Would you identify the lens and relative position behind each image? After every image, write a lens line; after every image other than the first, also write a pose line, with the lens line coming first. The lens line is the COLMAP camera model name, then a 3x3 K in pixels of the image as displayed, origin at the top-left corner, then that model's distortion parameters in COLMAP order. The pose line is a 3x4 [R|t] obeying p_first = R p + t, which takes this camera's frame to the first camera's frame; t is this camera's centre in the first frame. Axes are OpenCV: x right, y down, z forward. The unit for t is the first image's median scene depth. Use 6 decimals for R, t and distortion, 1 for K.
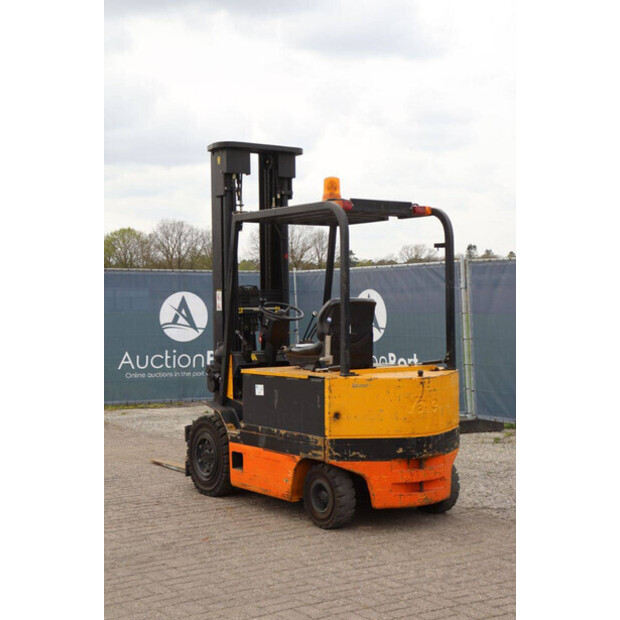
lens RADIAL K [[1060.4, 0, 310.0], [0, 1060.4, 310.0], [0, 0, 1]] dist [0.176477, 0.017146]
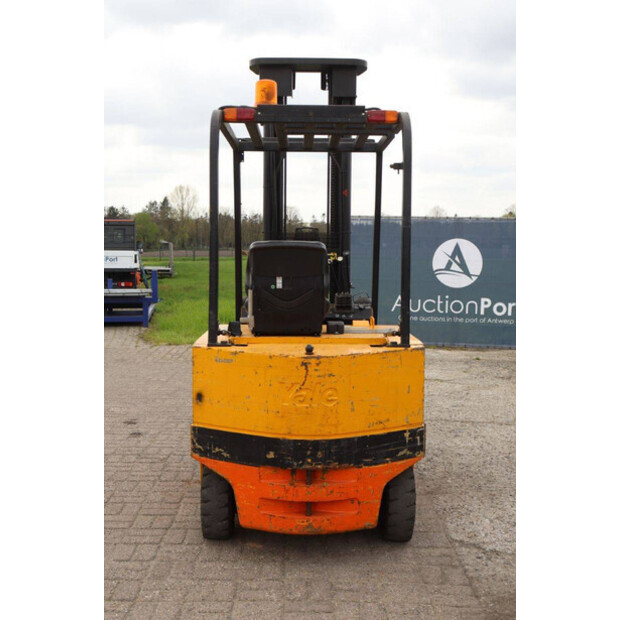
lens RADIAL K [[807.7, 0, 310.0], [0, 807.7, 310.0], [0, 0, 1]] dist [0.010664, 0.091591]
pose [[0.825375, 0.057546, -0.561644, 0.327646], [-0.020074, 0.997154, 0.072668, -0.004035], [0.564228, -0.048703, 0.824181, 0.462986]]
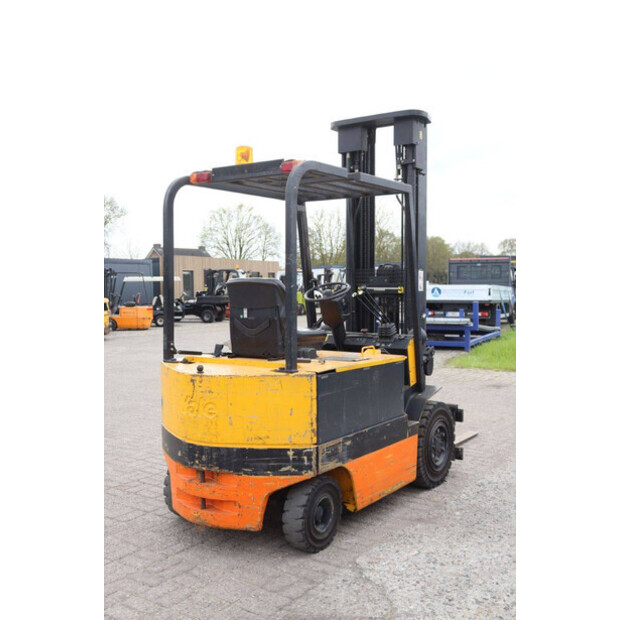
lens RADIAL K [[701.3, 0, 310.0], [0, 701.3, 310.0], [0, 0, 1]] dist [-0.018823, 0.002507]
pose [[0.342007, 0.045016, -0.938619, 0.529778], [-0.008346, 0.998958, 0.044869, -0.009962], [0.939660, -0.007512, 0.342026, 0.731670]]
